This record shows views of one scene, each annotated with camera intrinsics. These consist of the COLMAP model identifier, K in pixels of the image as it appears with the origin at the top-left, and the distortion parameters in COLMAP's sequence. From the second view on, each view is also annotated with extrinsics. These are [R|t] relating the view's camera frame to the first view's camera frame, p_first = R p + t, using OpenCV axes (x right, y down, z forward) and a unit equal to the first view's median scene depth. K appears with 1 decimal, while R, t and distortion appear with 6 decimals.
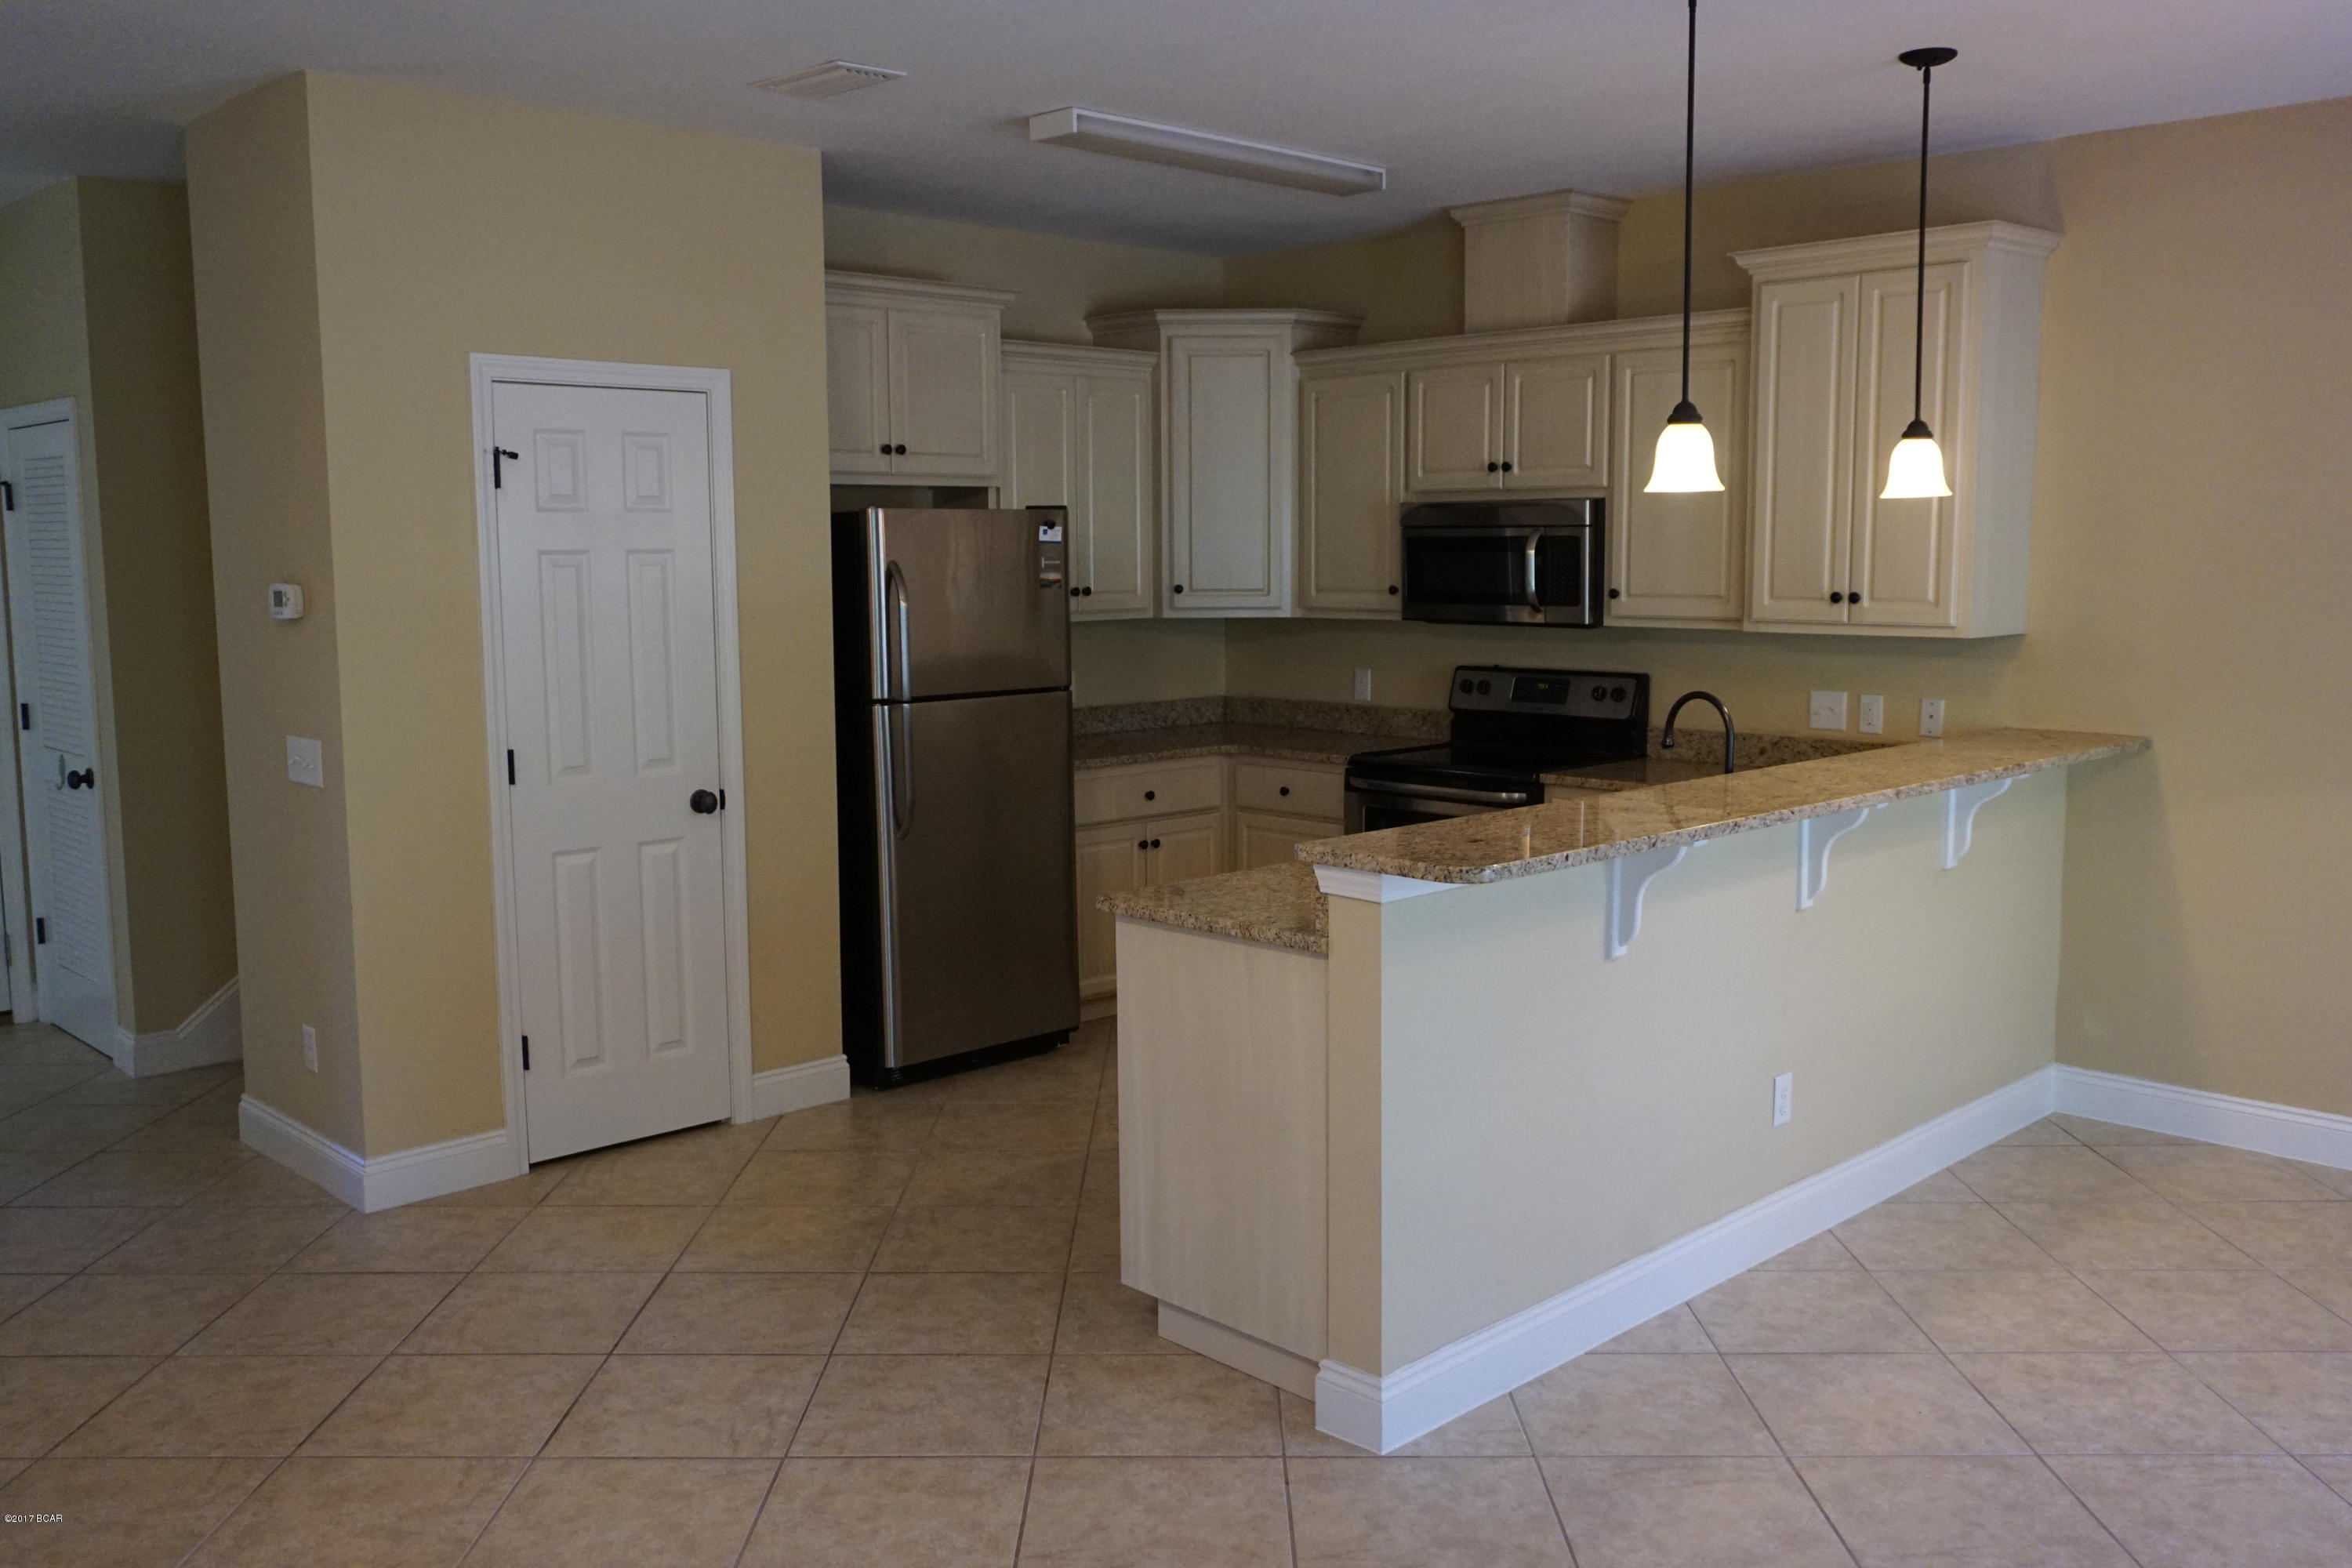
lens RADIAL K [[1974.2, 0, 1170.5], [0, 1974.2, 771.5], [0, 0, 1]] dist [-0.001327, 0.005134]
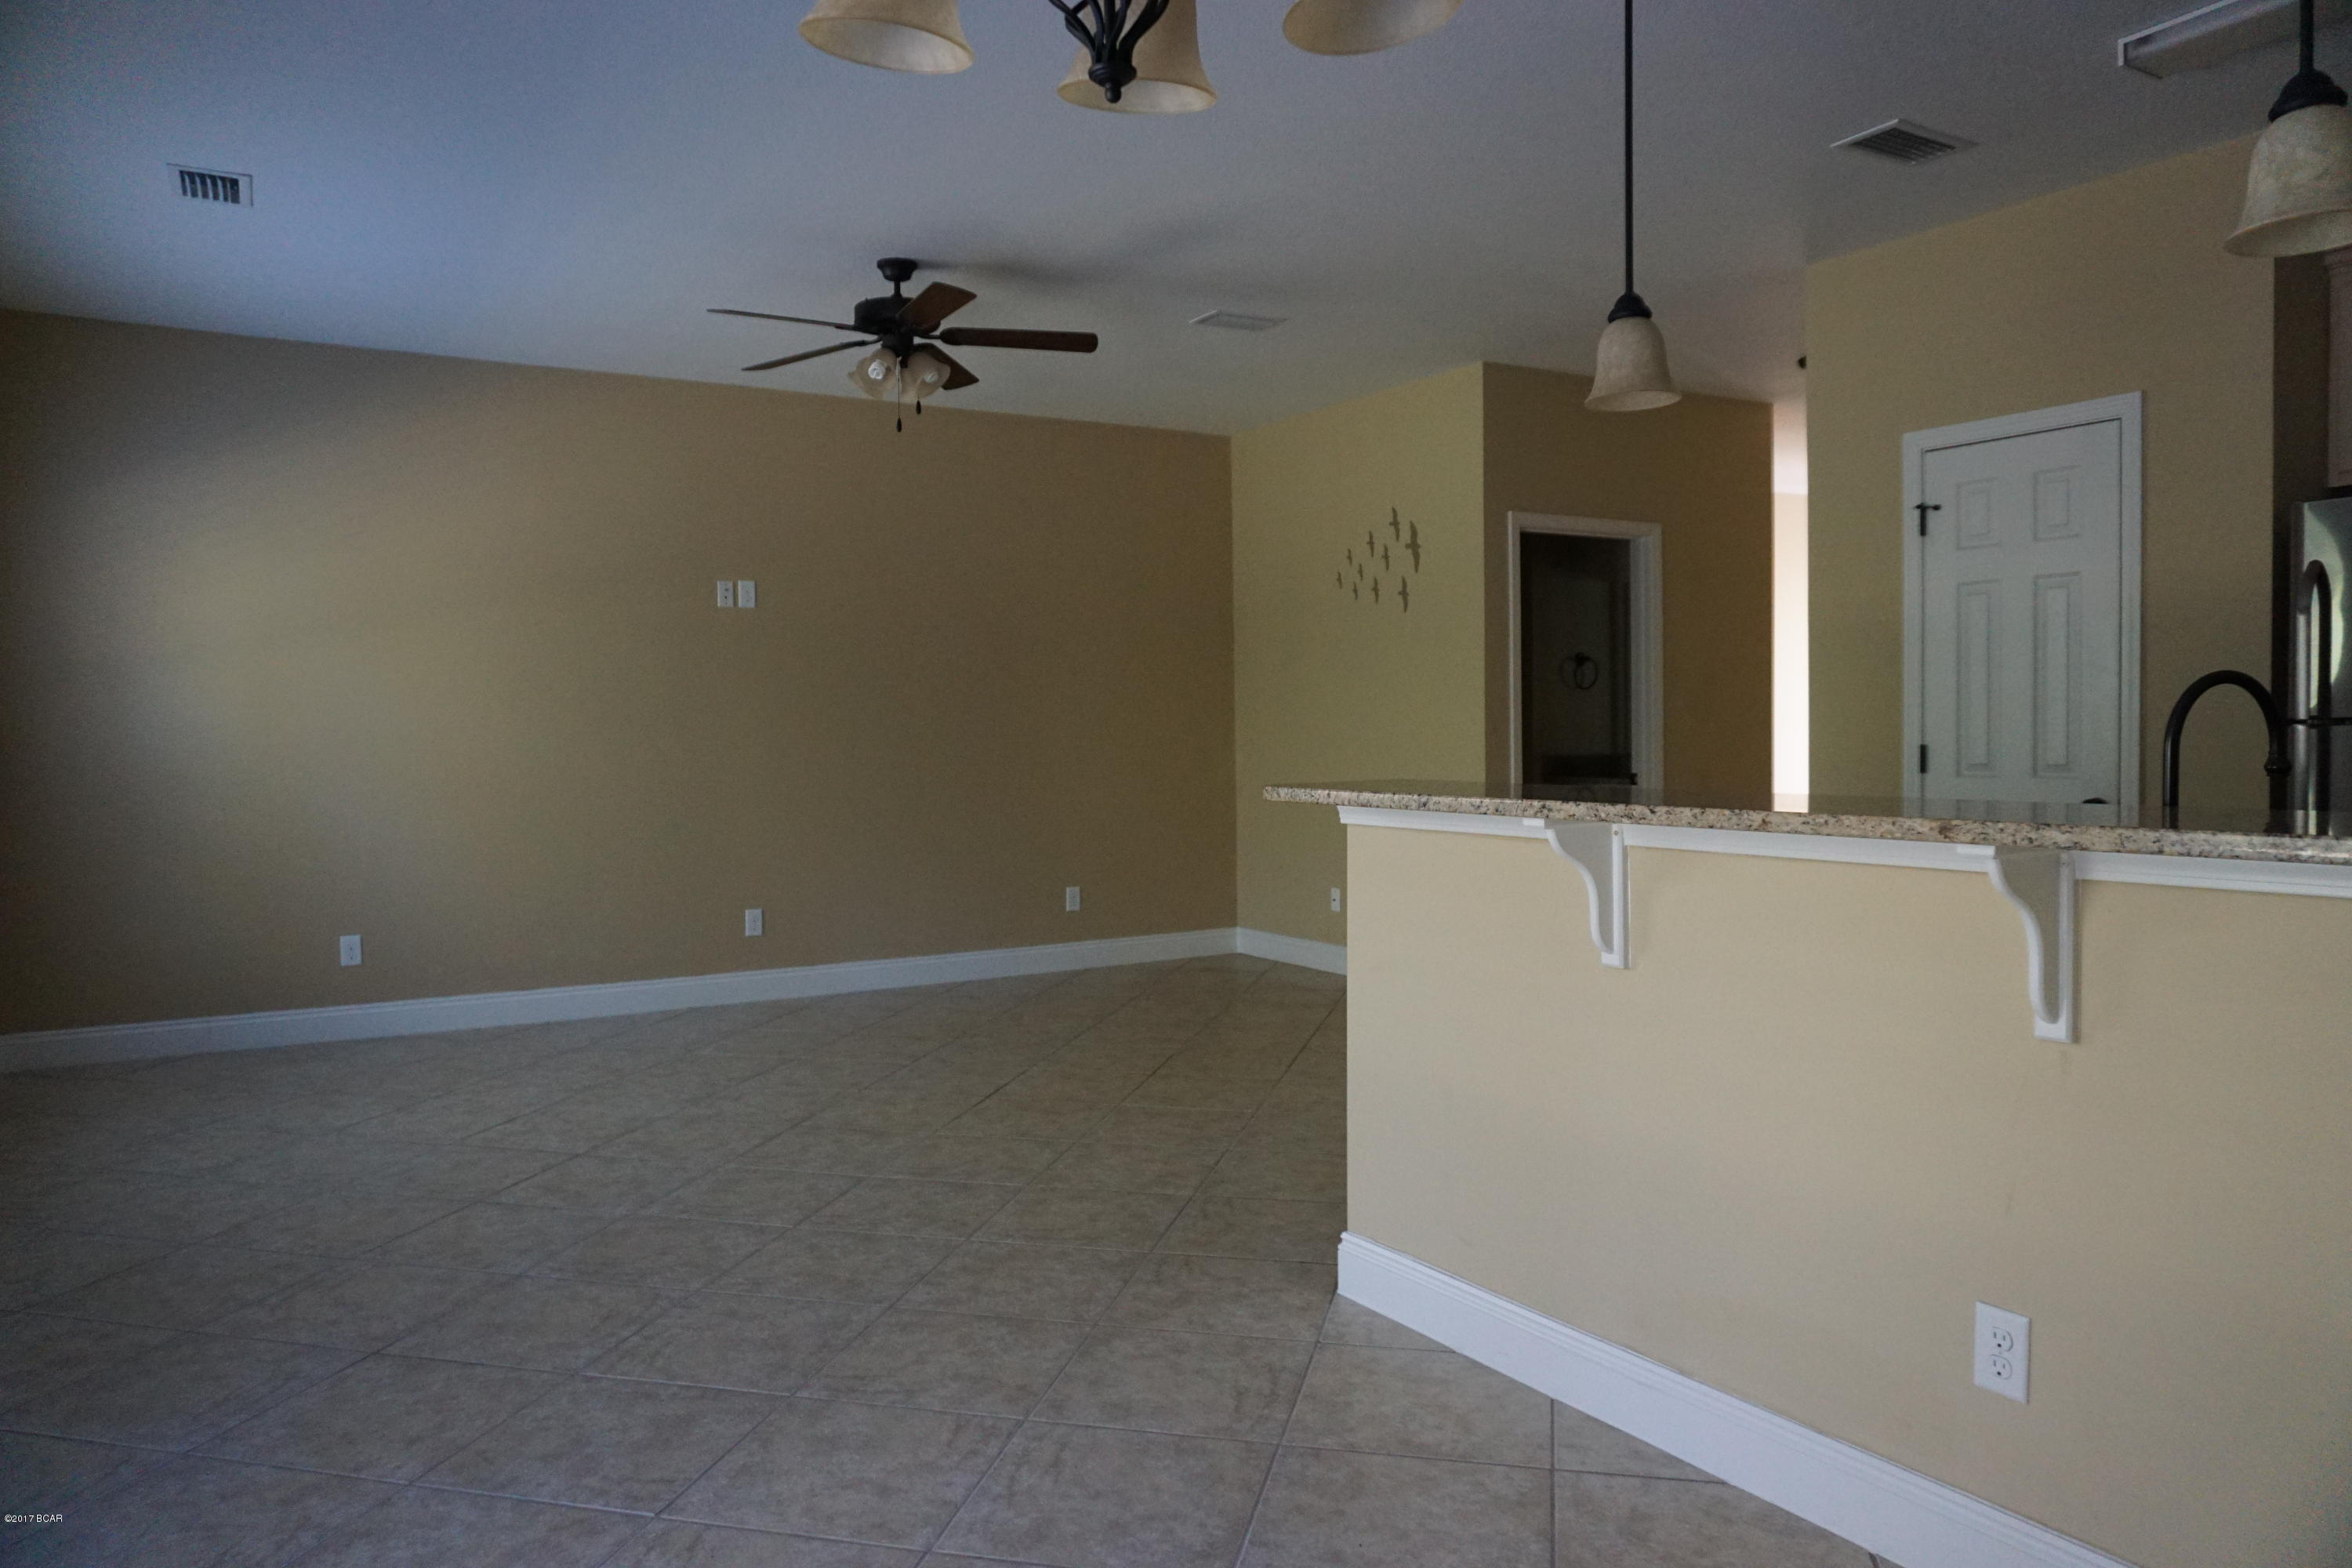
lens RADIAL K [[1571.2, 0, 1176.0], [0, 1571.2, 784.0], [0, 0, 1]] dist [-0.006884, -0.001750]
pose [[-0.214678, 0.047931, -0.975508, 0.657164], [-0.098452, 0.992646, 0.070439, -0.009306], [0.971710, 0.111162, -0.208381, 0.678462]]
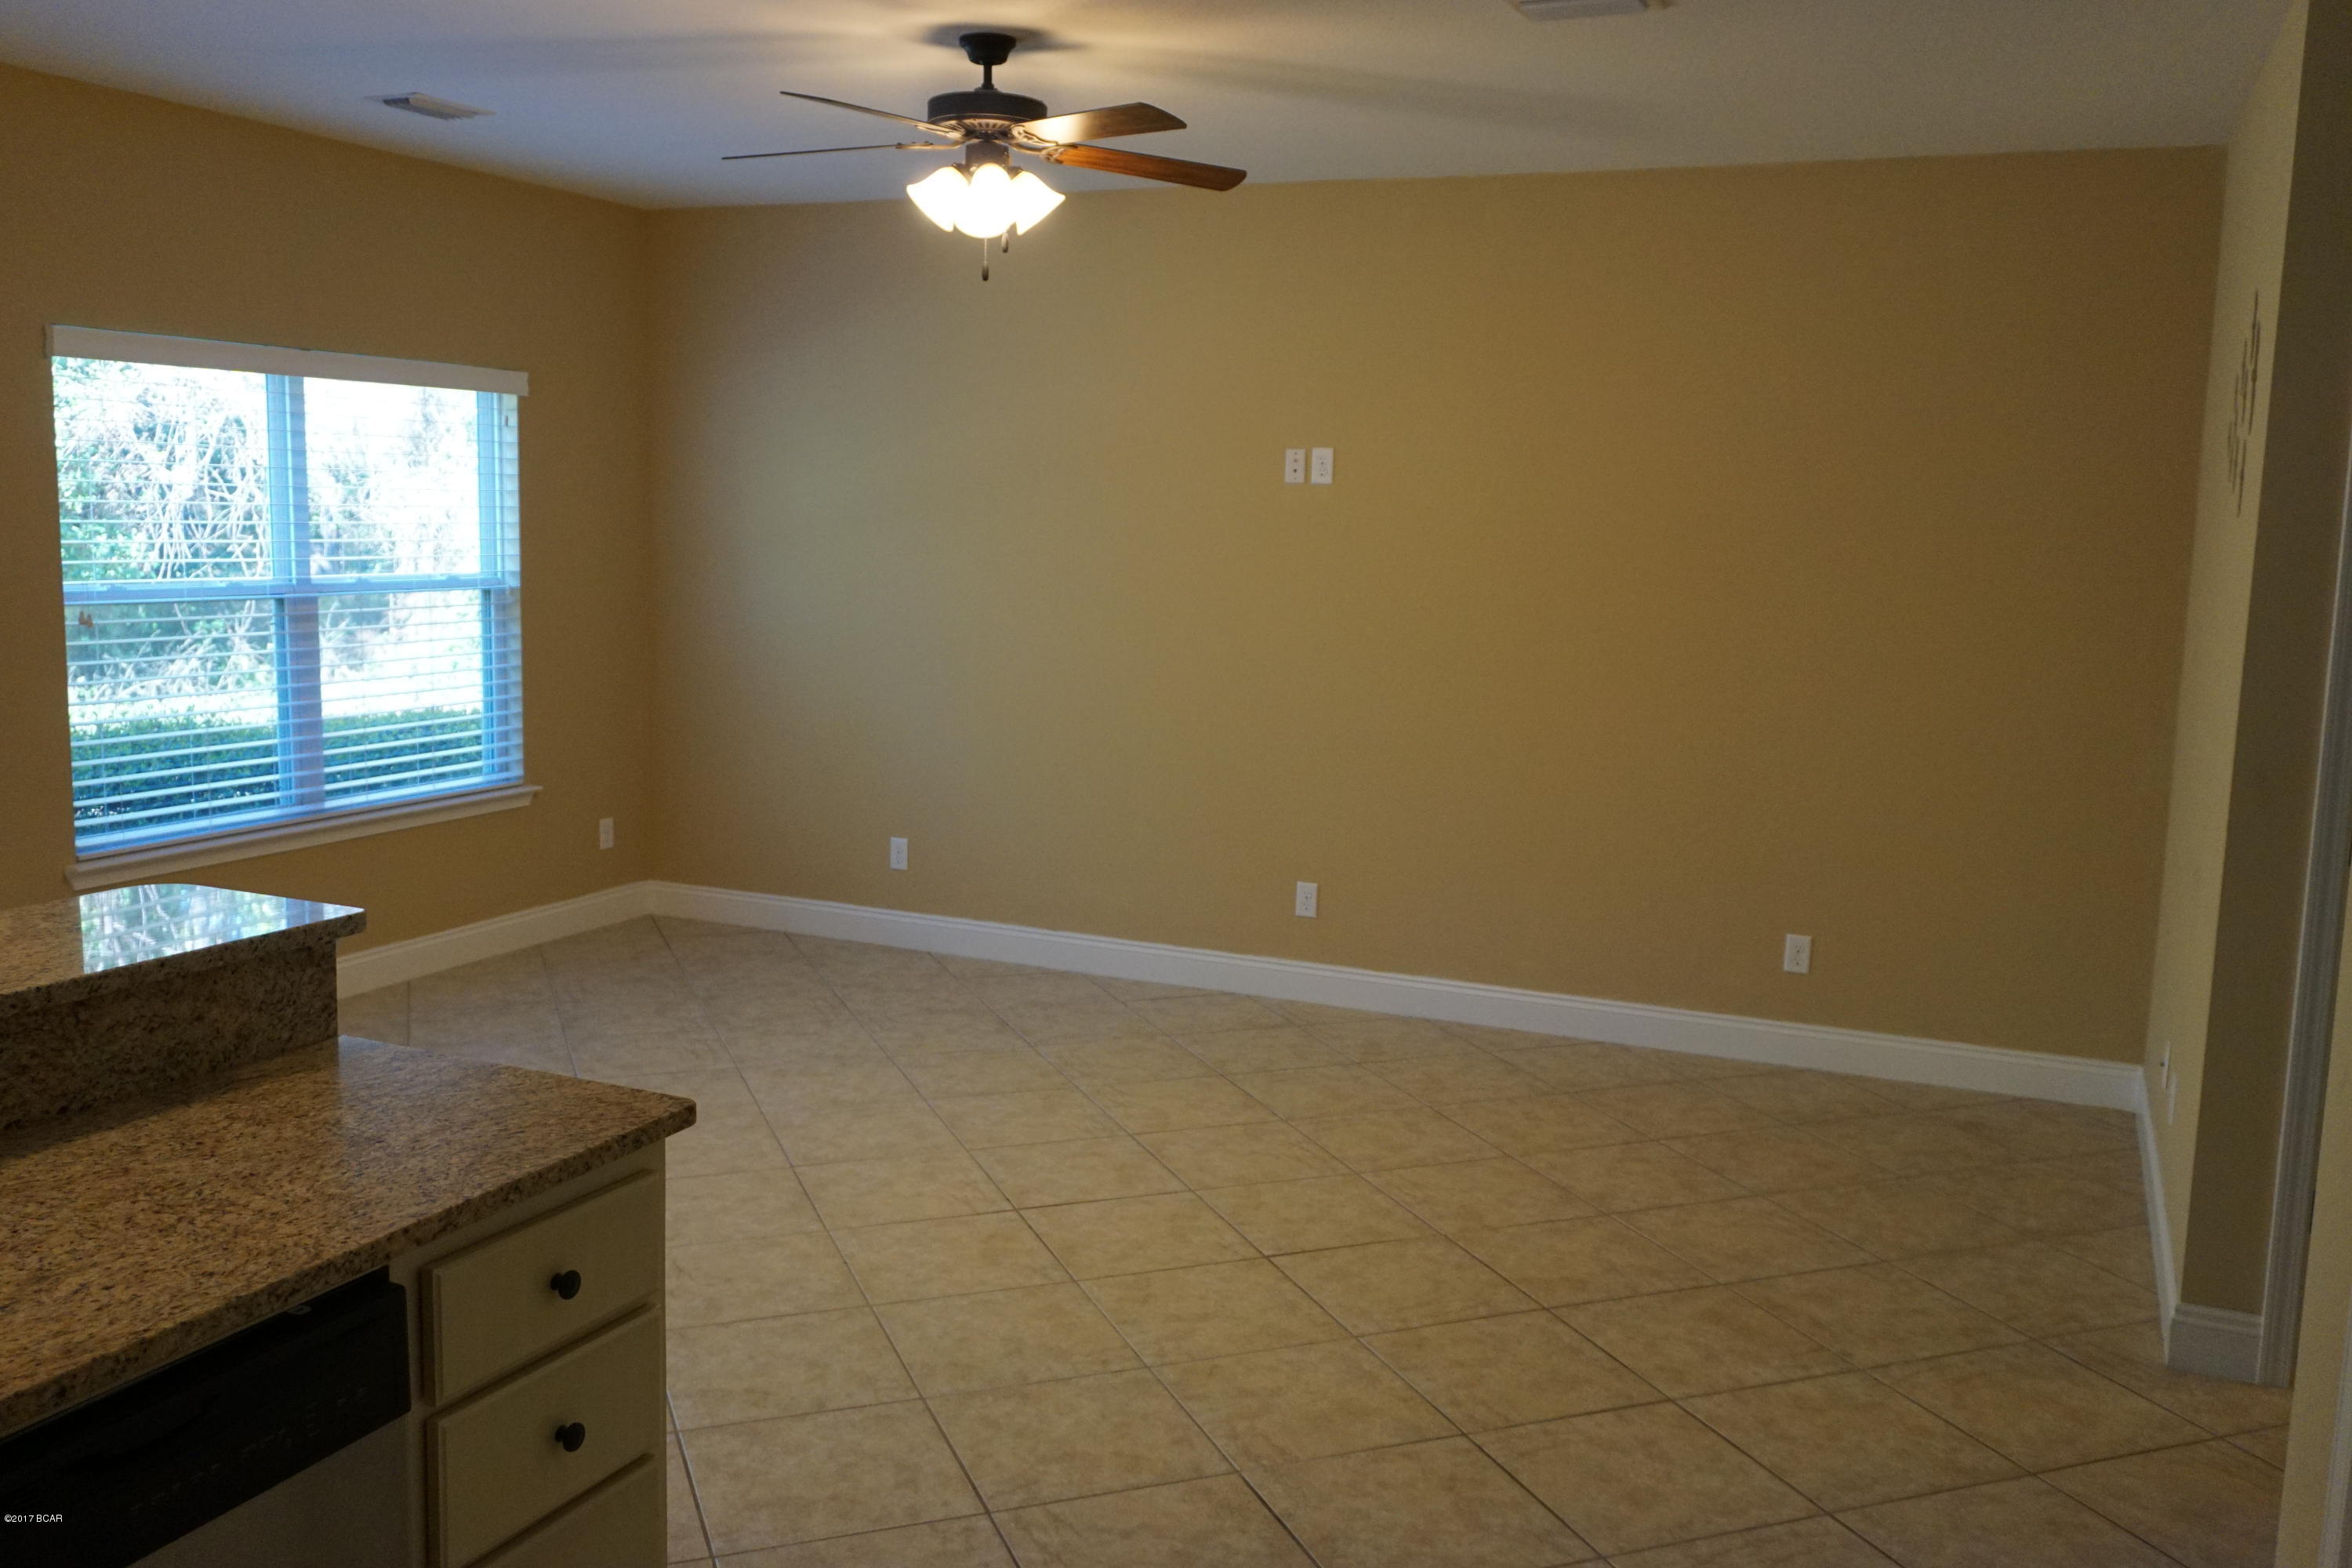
lens RADIAL K [[1974.2, 0, 1170.5], [0, 1974.2, 771.5], [0, 0, 1]] dist [-0.001327, 0.005134]
pose [[-0.929537, 0.035293, -0.367035, 0.032375], [-0.057841, 0.969129, 0.239675, -0.136429], [0.364163, 0.244017, -0.898800, 1.132440]]
